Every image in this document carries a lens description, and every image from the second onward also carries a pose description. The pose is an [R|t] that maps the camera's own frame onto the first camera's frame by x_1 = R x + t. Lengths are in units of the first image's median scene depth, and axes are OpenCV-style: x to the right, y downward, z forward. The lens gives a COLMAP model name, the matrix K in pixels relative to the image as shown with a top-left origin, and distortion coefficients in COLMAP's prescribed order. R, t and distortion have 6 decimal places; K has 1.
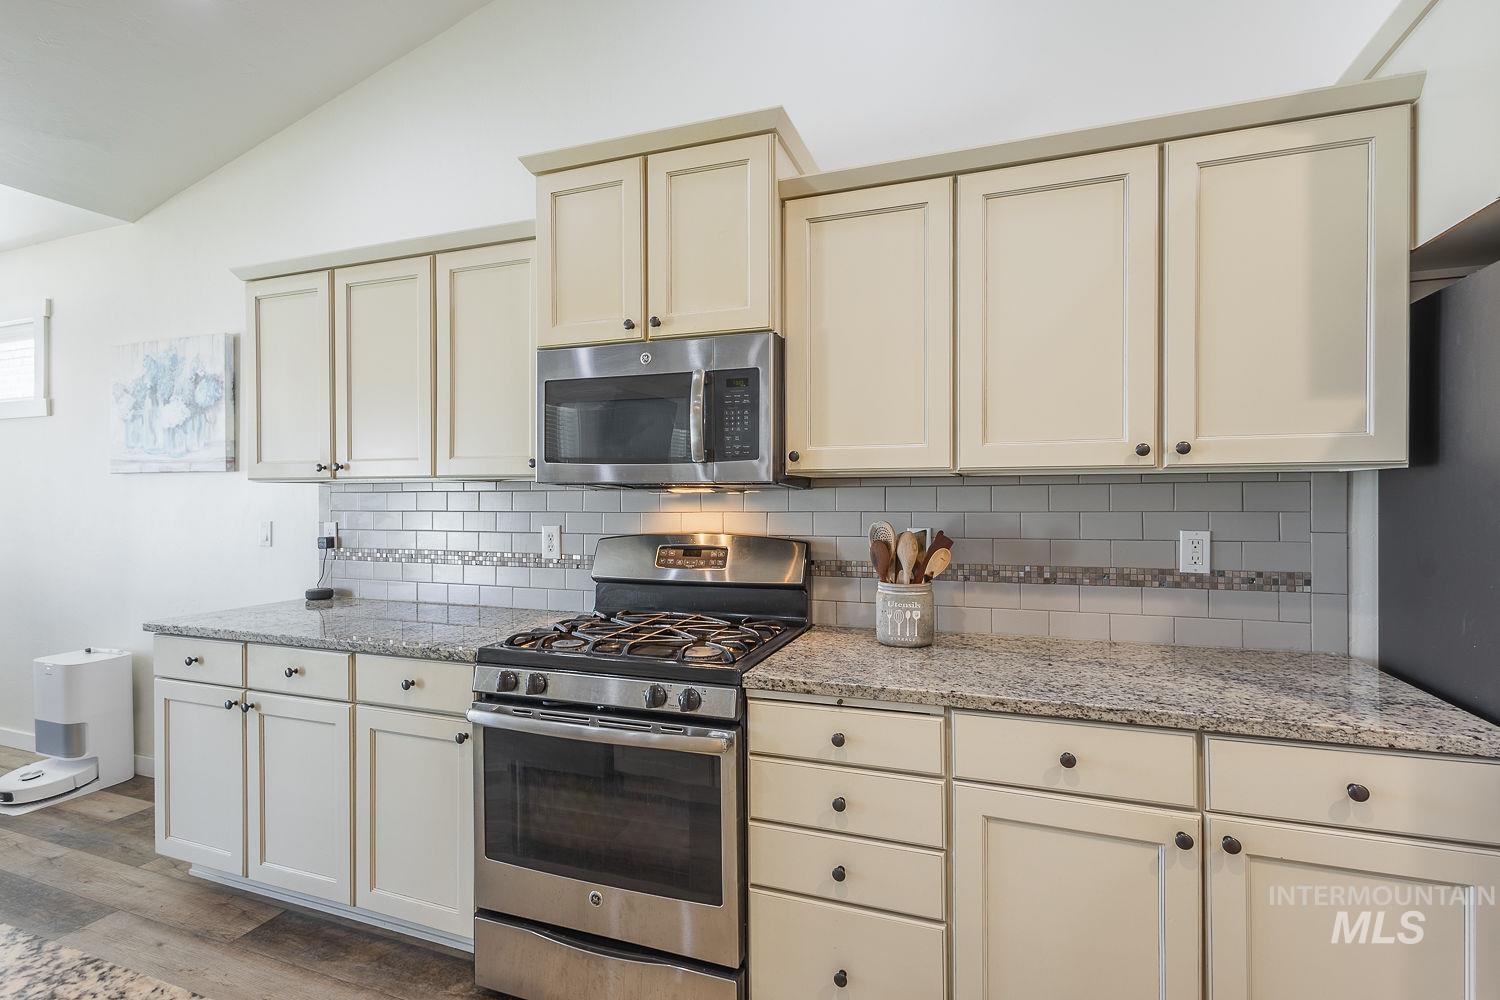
lens RADIAL K [[700.2, 0, 749.0], [0, 700.2, 499.5], [0, 0, 1]] dist [0.010914, -0.003914]
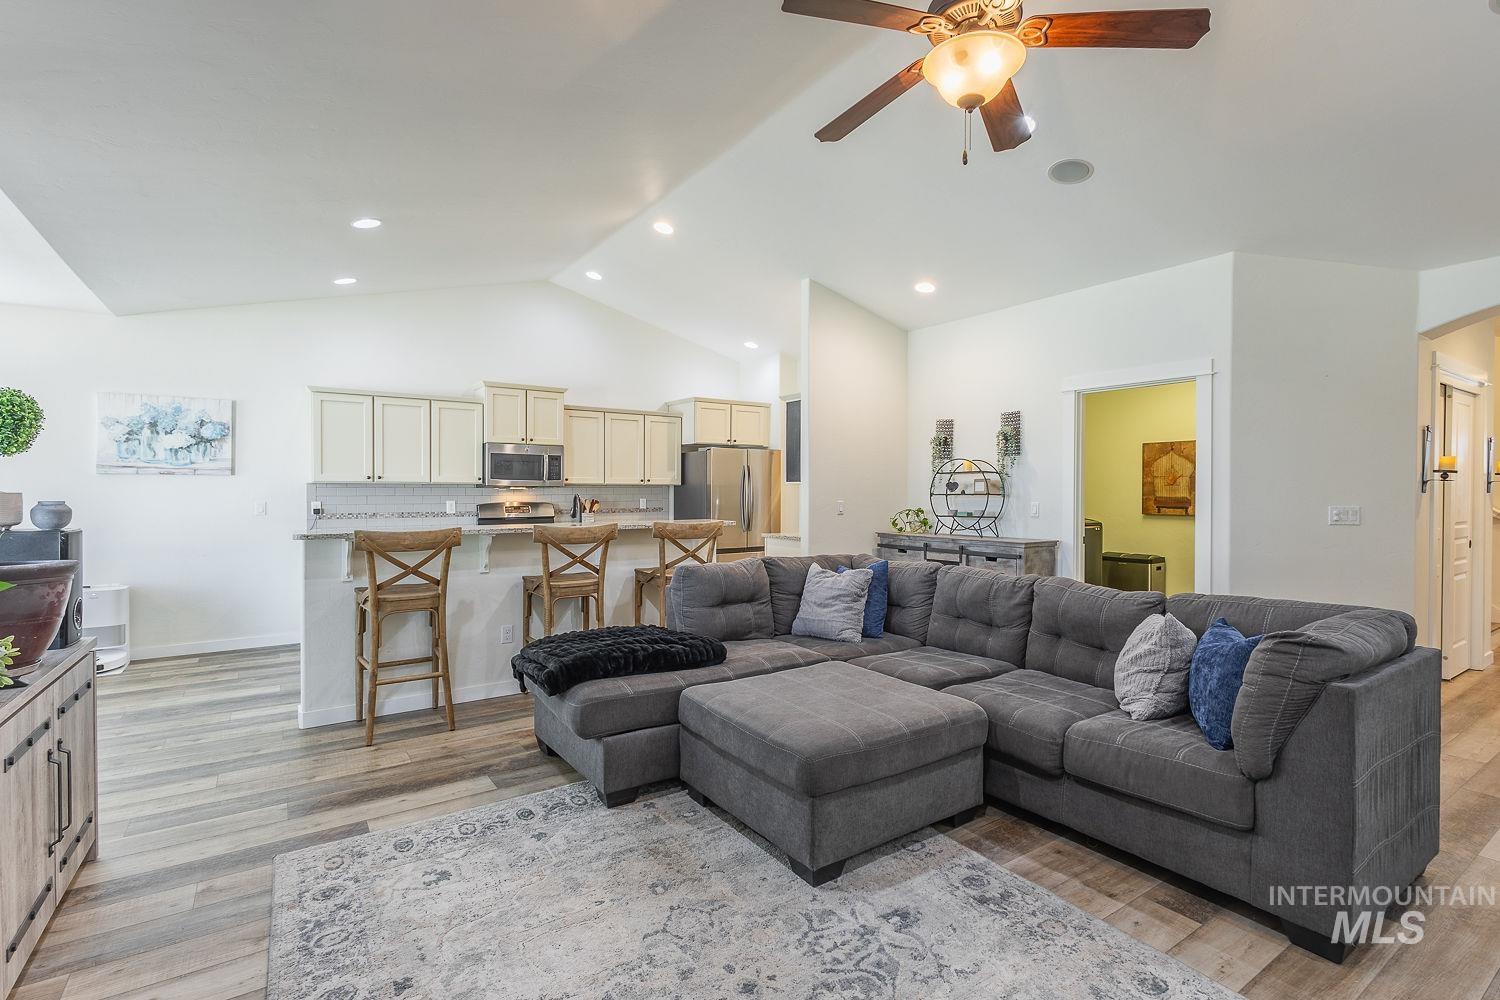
lens RADIAL K [[697.6, 0, 748.3], [0, 697.6, 499.0], [0, 0, 1]] dist [0.013364, -0.004480]
pose [[0.585120, -0.007216, 0.810915, -2.309154], [-0.000805, 0.999955, 0.009478, 0.006356], [-0.810946, -0.006198, 0.585088, -1.897664]]
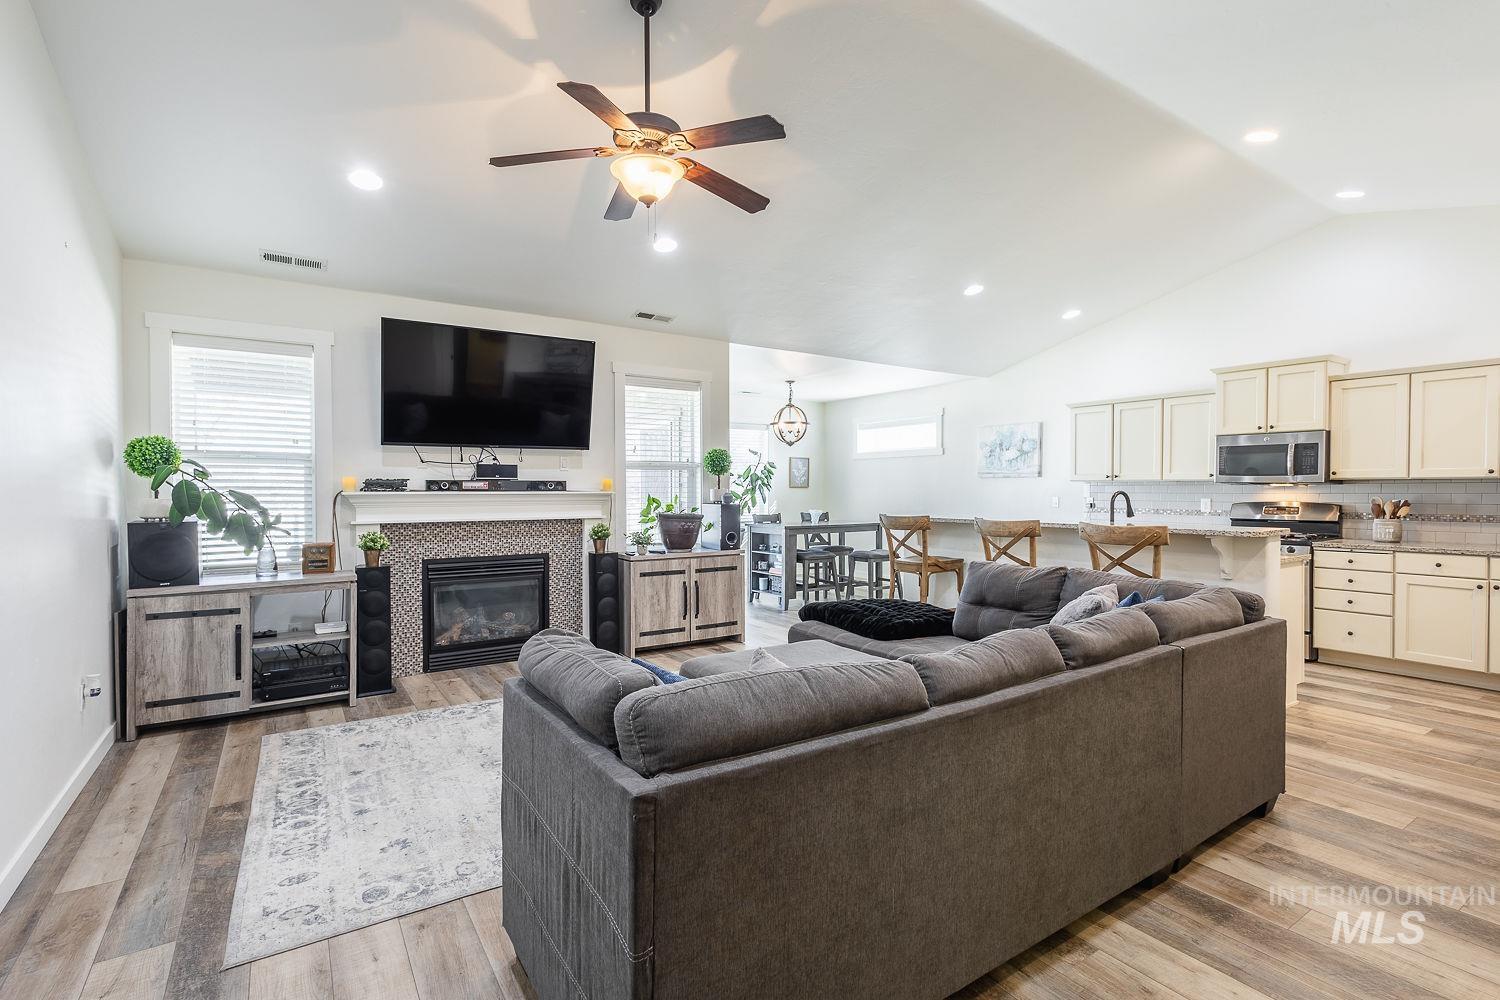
lens RADIAL K [[697.6, 0, 748.3], [0, 697.6, 499.0], [0, 0, 1]] dist [0.013364, -0.004480]
pose [[0.808873, 0.010583, -0.587889, -0.174862], [-0.001664, 0.999875, 0.015710, 0.002055], [0.587982, -0.011729, 0.808789, -2.613642]]
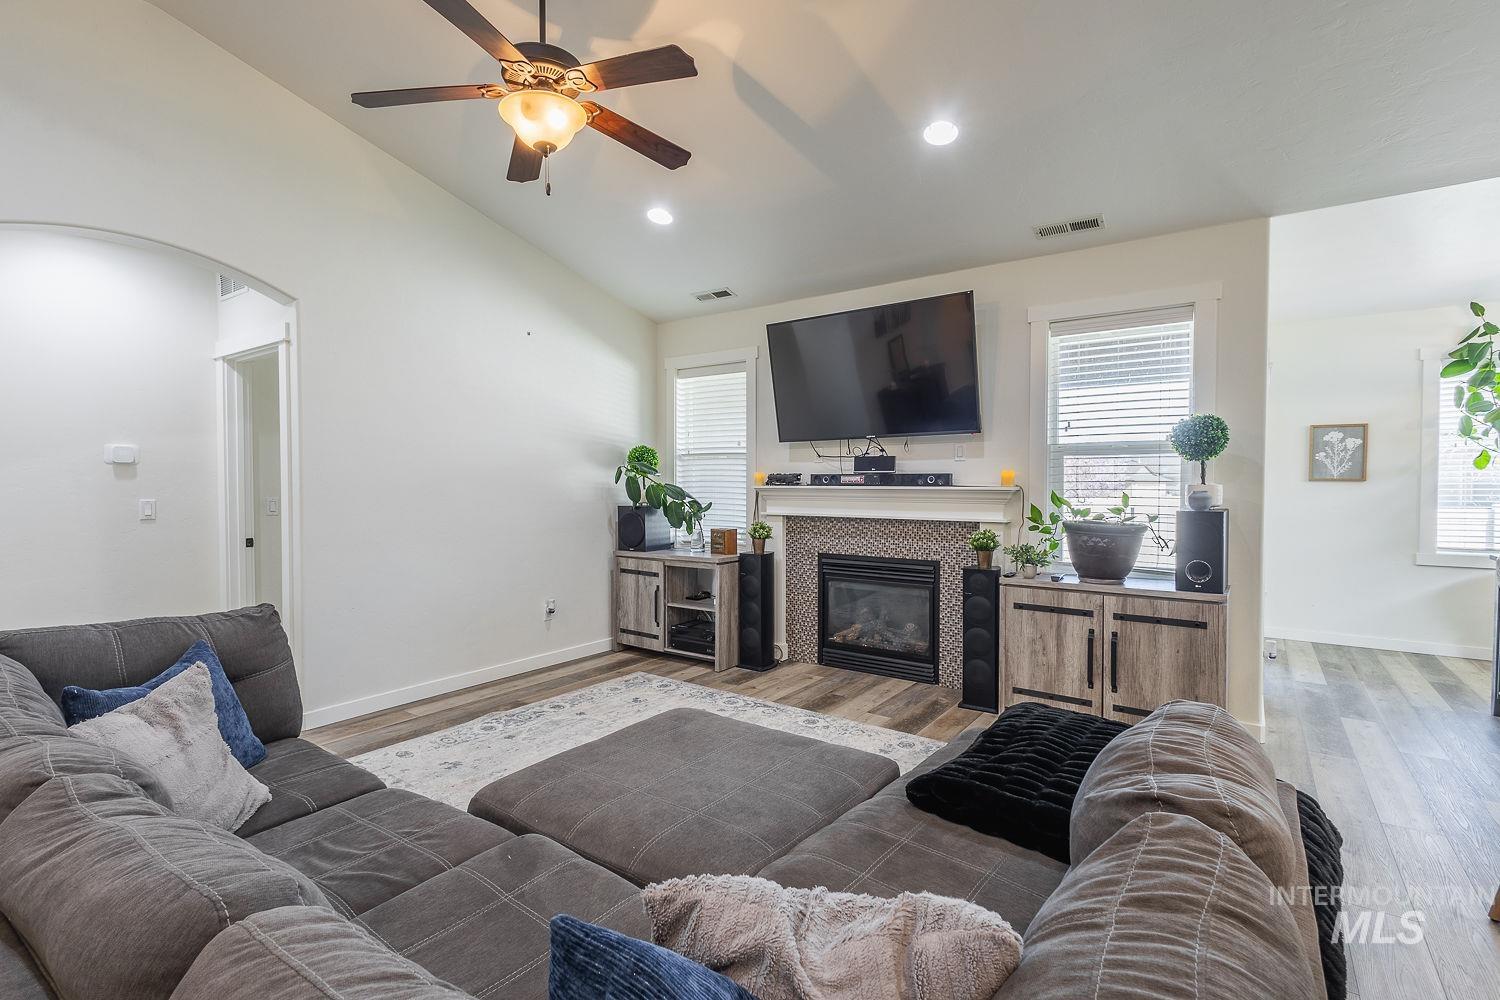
lens RADIAL K [[697.6, 0, 748.3], [0, 697.6, 499.0], [0, 0, 1]] dist [0.013364, -0.004480]
pose [[-0.260480, 0.024354, -0.965172, -0.071208], [-0.001233, 0.999673, 0.025557, -0.000262], [0.965479, 0.007847, -0.260364, -0.835955]]
